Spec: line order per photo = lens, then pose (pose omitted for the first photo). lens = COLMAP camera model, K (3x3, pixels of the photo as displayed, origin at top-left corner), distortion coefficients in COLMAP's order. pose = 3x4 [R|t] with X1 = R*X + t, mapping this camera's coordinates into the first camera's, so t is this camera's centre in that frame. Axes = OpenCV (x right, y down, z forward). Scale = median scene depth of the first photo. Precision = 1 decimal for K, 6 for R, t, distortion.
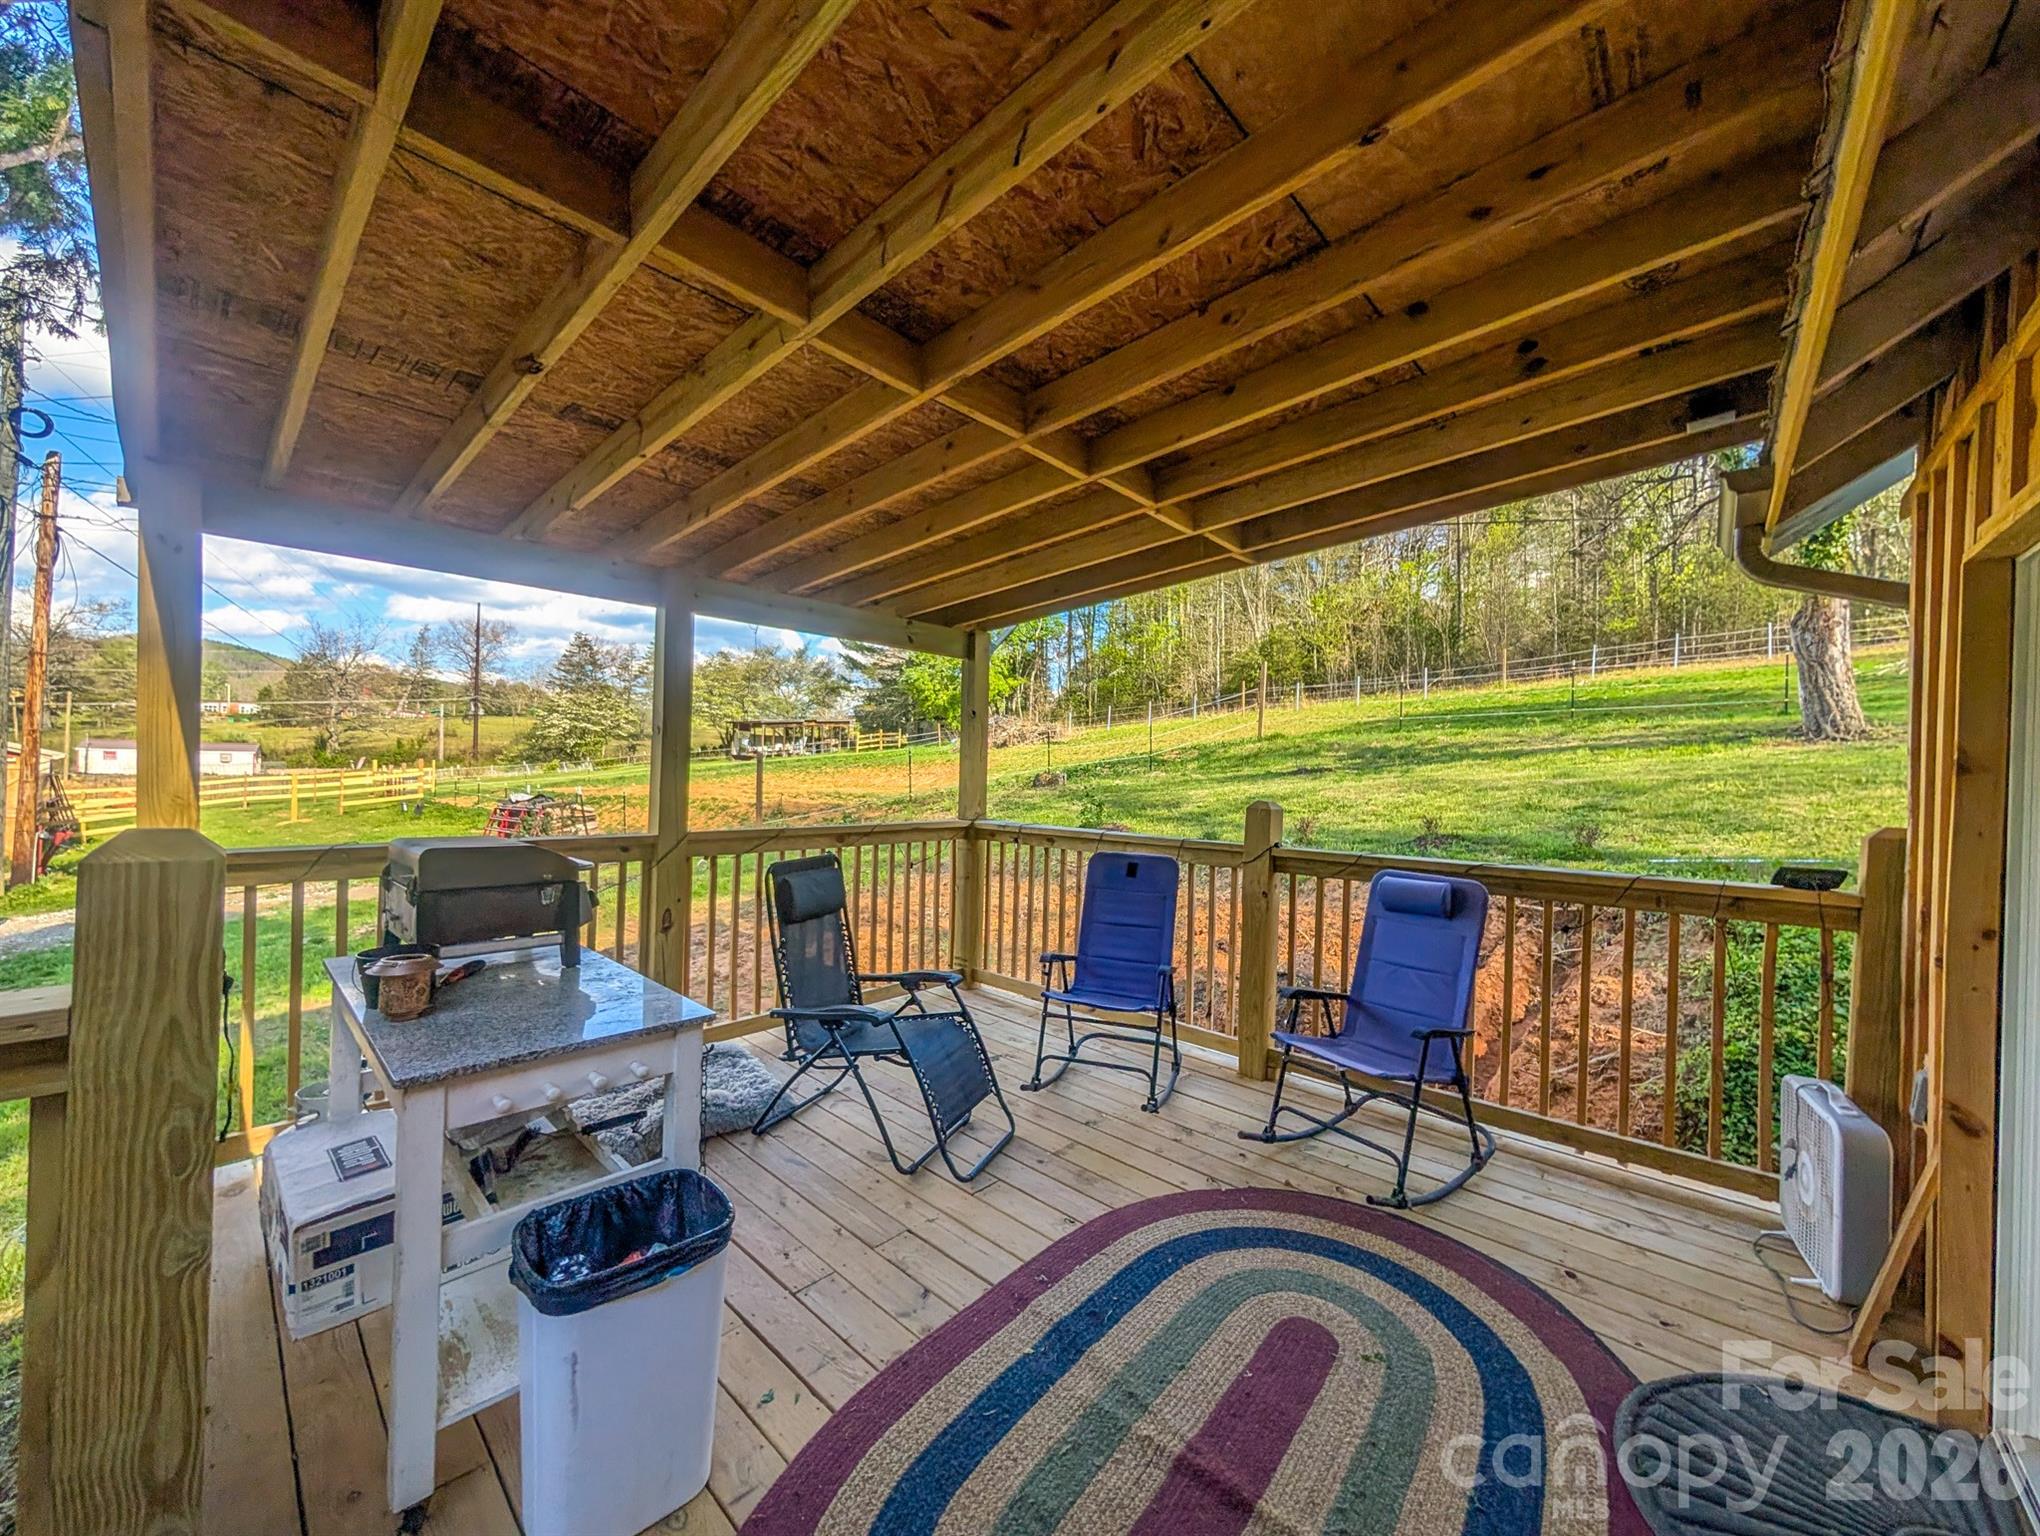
lens RADIAL K [[753.9, 0, 1022.1], [0, 753.9, 781.7], [0, 0, 1]] dist [-0.000056, 0.000010]
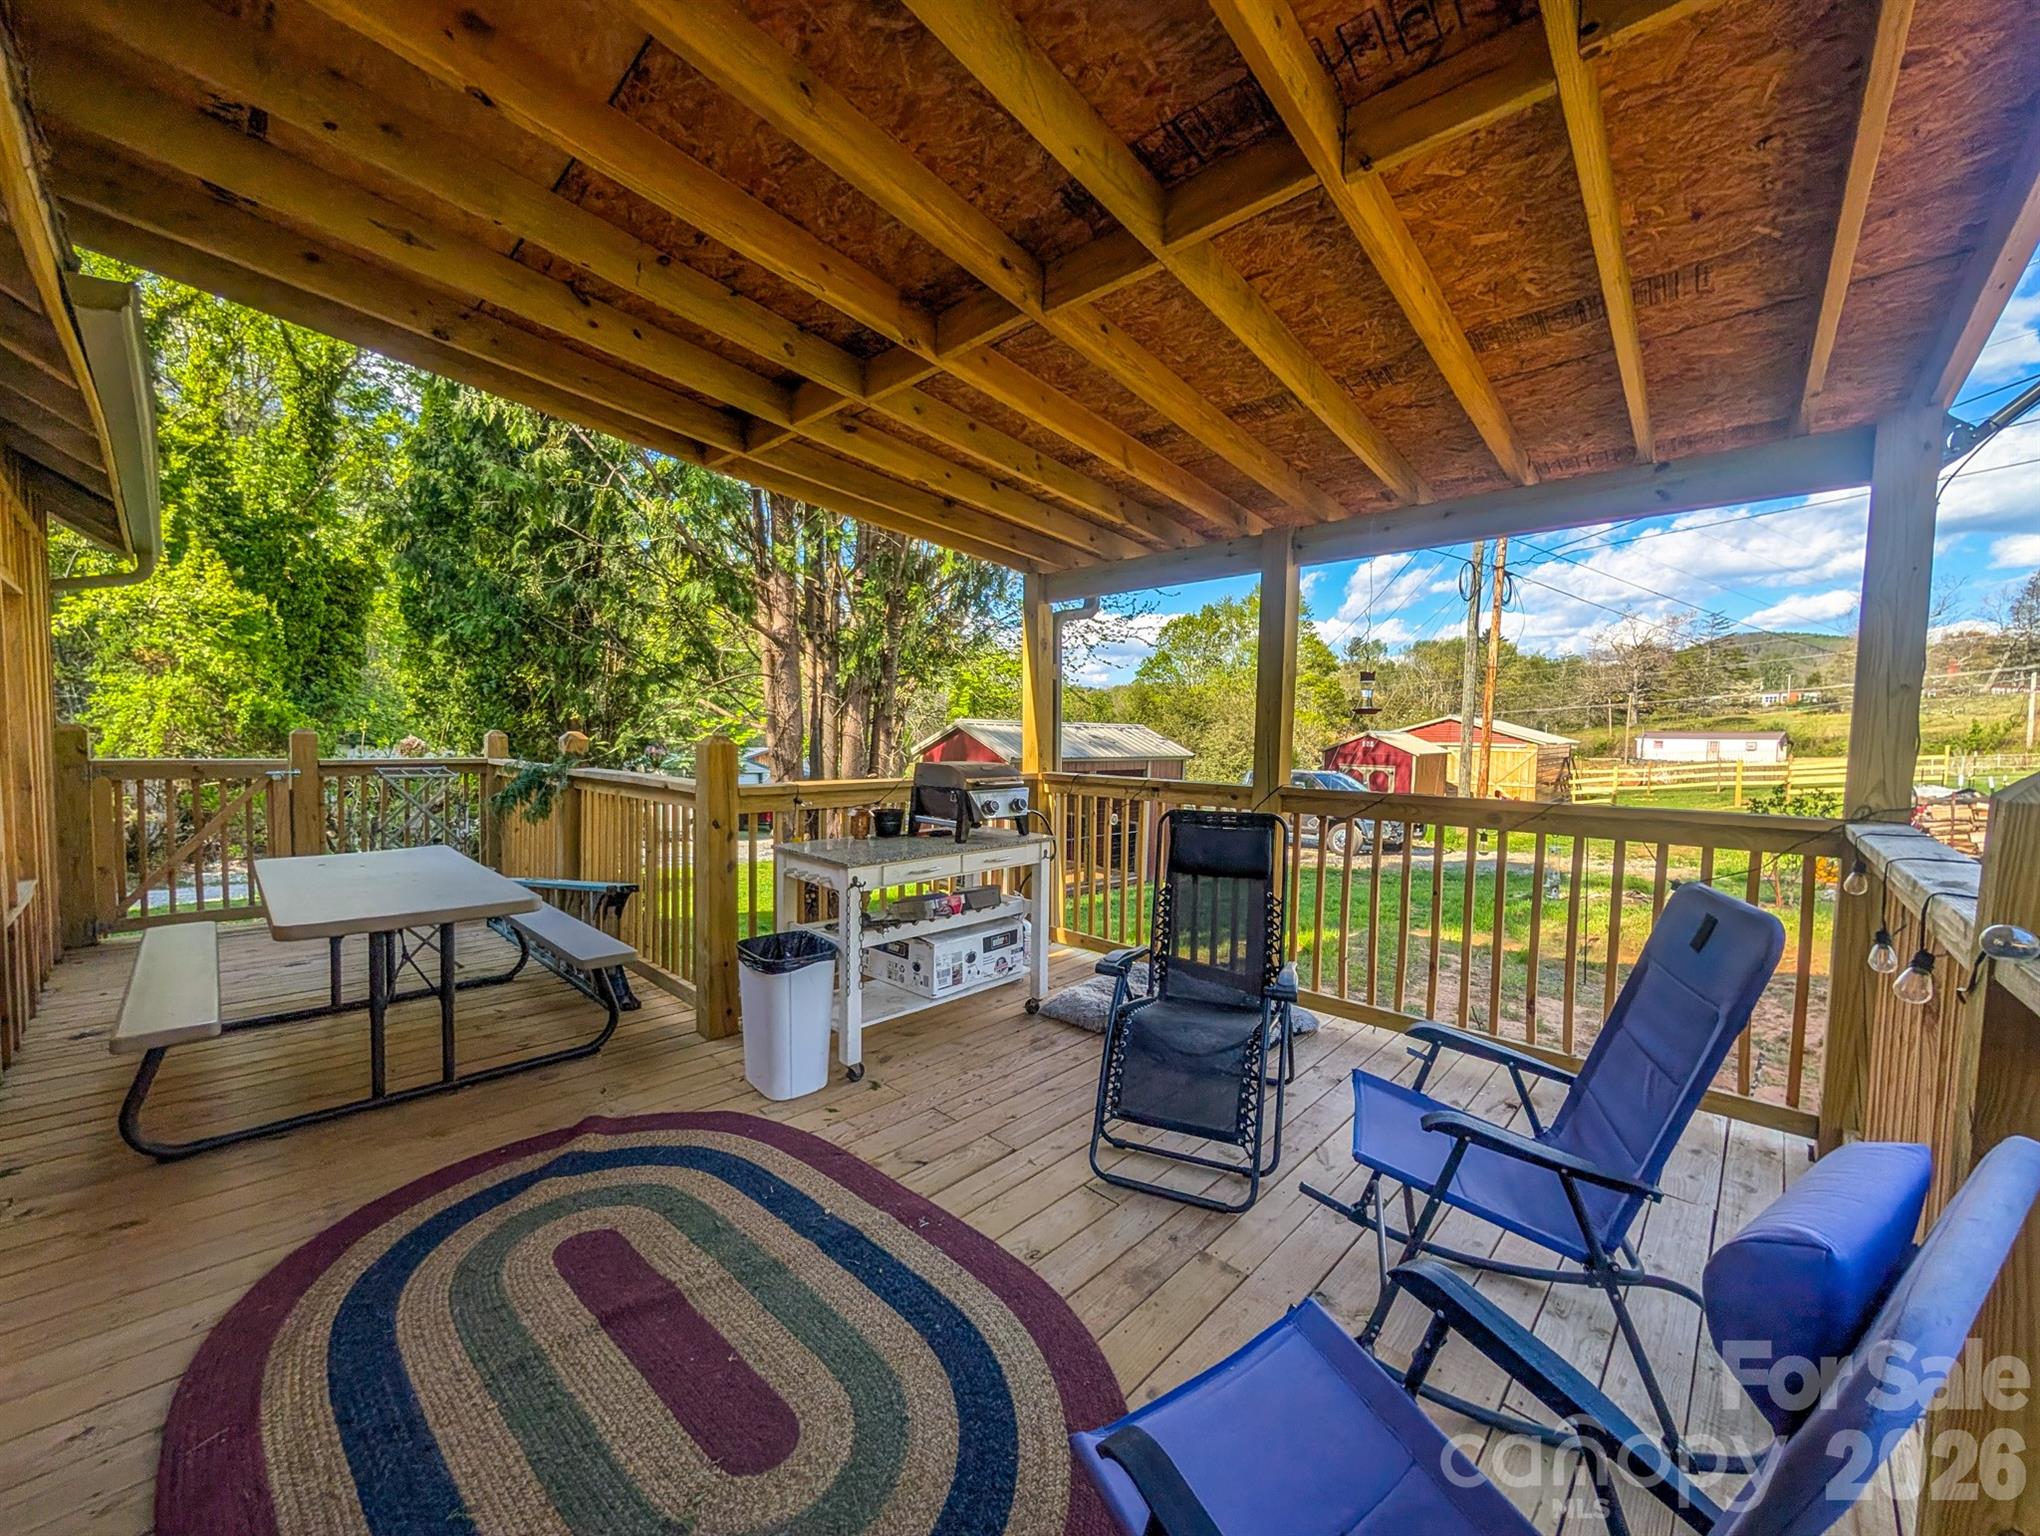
lens RADIAL K [[781.4, 0, 1011.3], [0, 781.4, 772.1], [0, 0, 1]] dist [0.000004, 0.000105]
pose [[-0.019814, 0.025996, -0.999466, 0.625475], [-0.027575, 0.999267, 0.026537, 0.030586], [0.999423, 0.028086, -0.019082, 0.688033]]
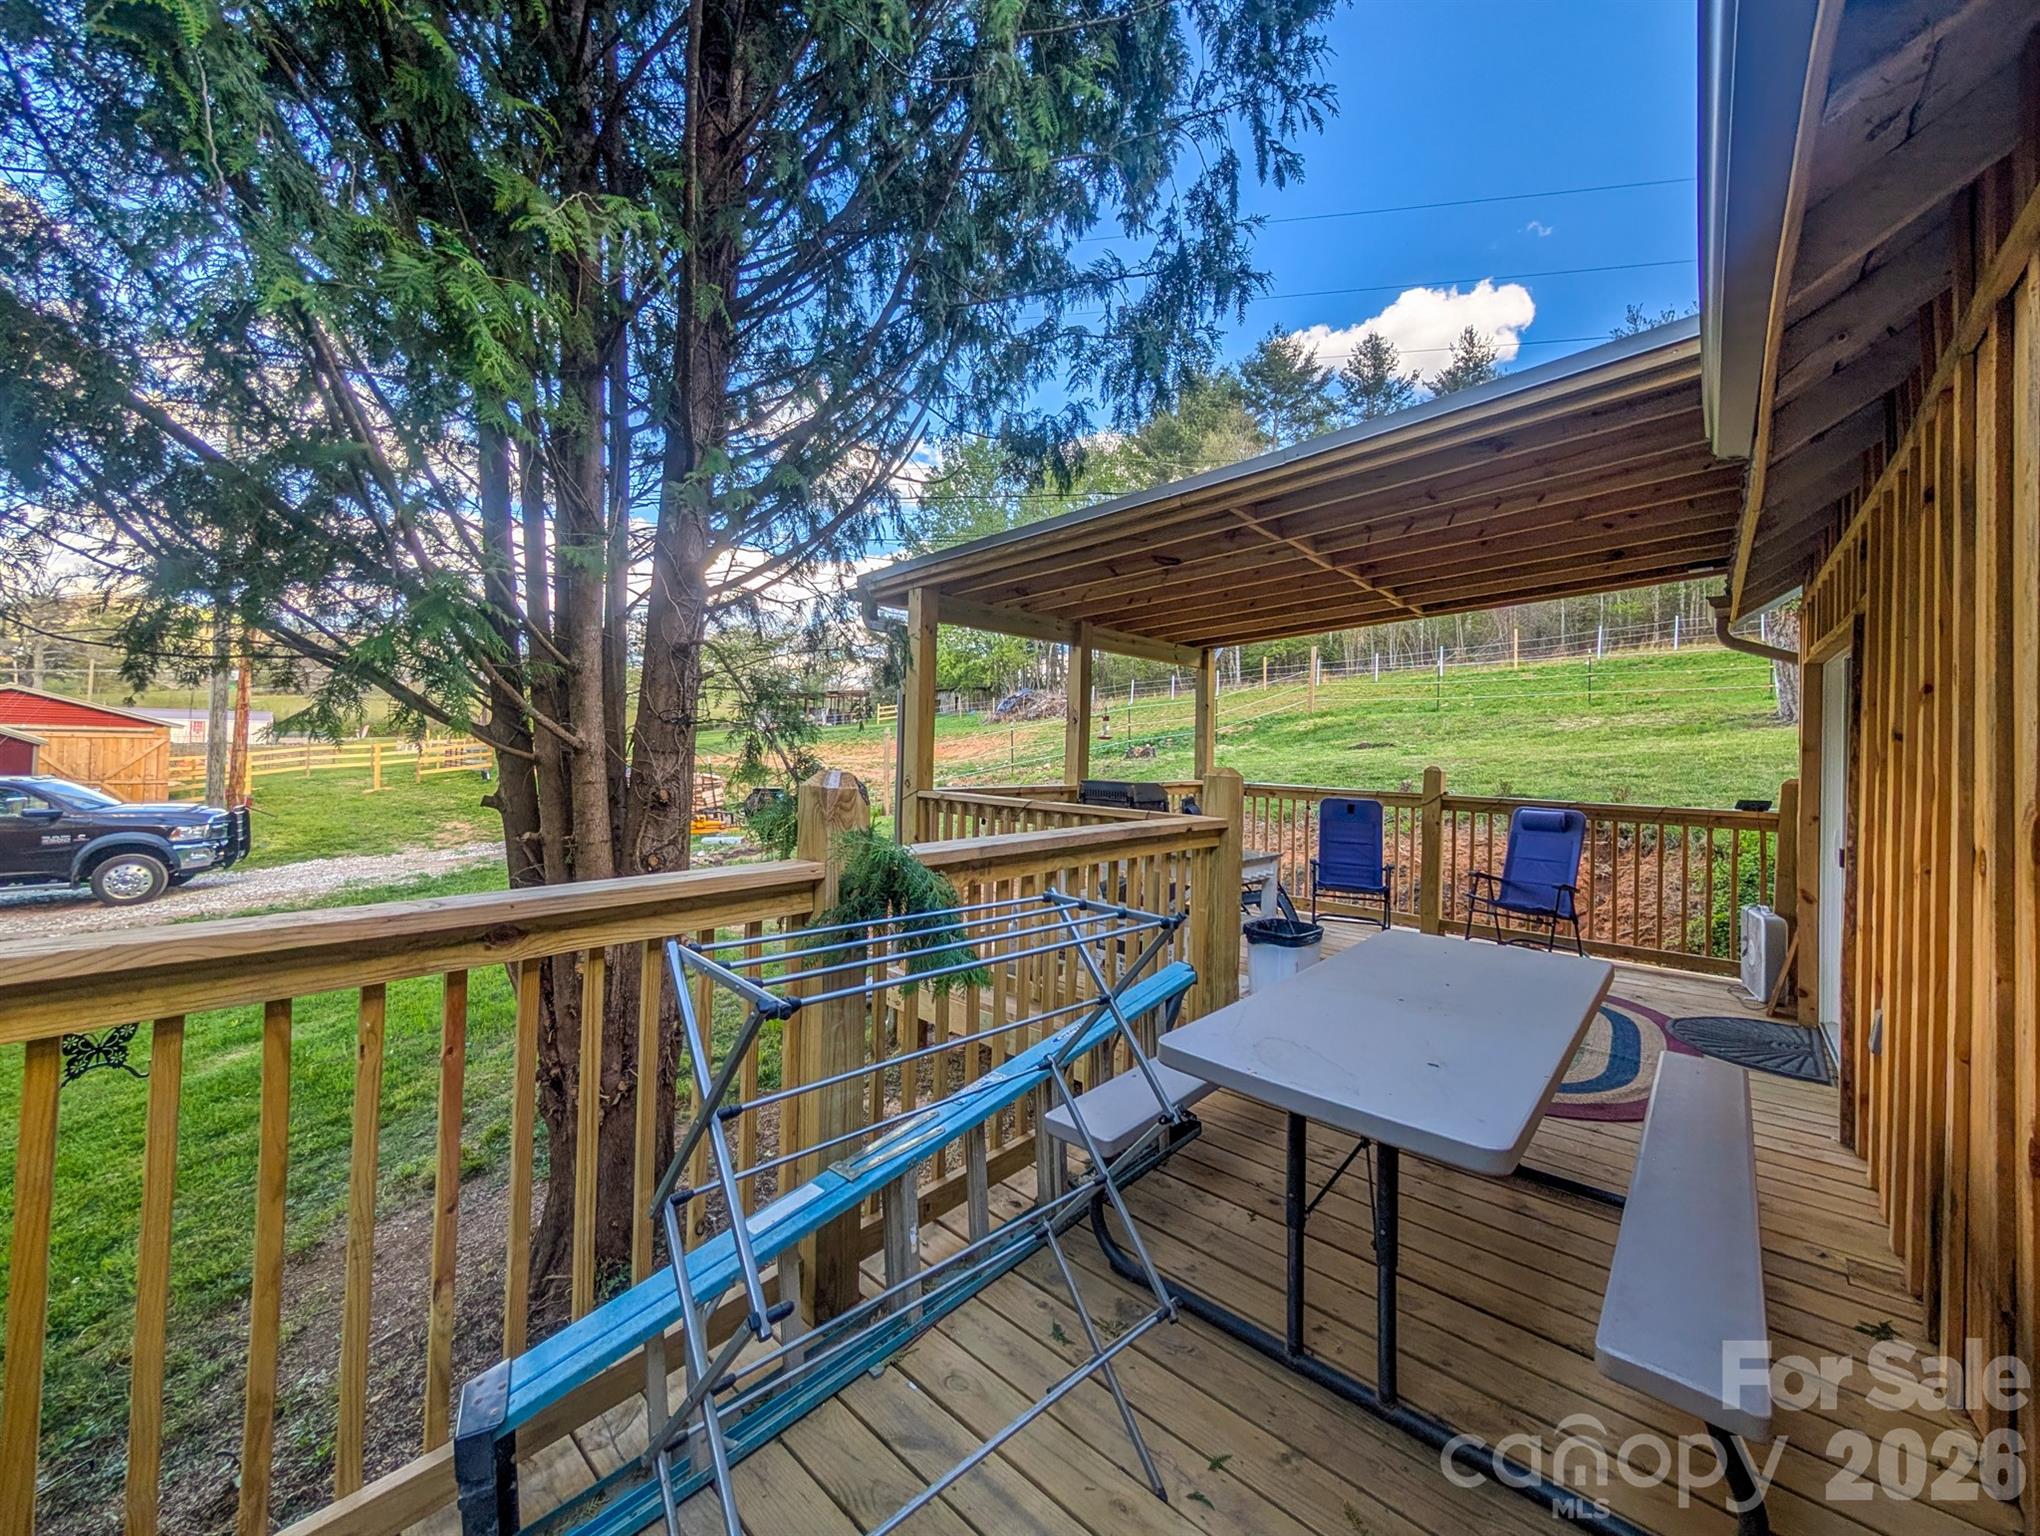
lens RADIAL K [[789.0, 0, 1015.6], [0, 789.0, 738.1], [0, 0, 1]] dist [-0.010369, 0.000014]
pose [[0.999889, 0.004603, 0.014185, -0.712437], [-0.004315, 0.999785, -0.020280, 0.003707], [-0.014275, 0.020216, 0.999694, -0.795482]]
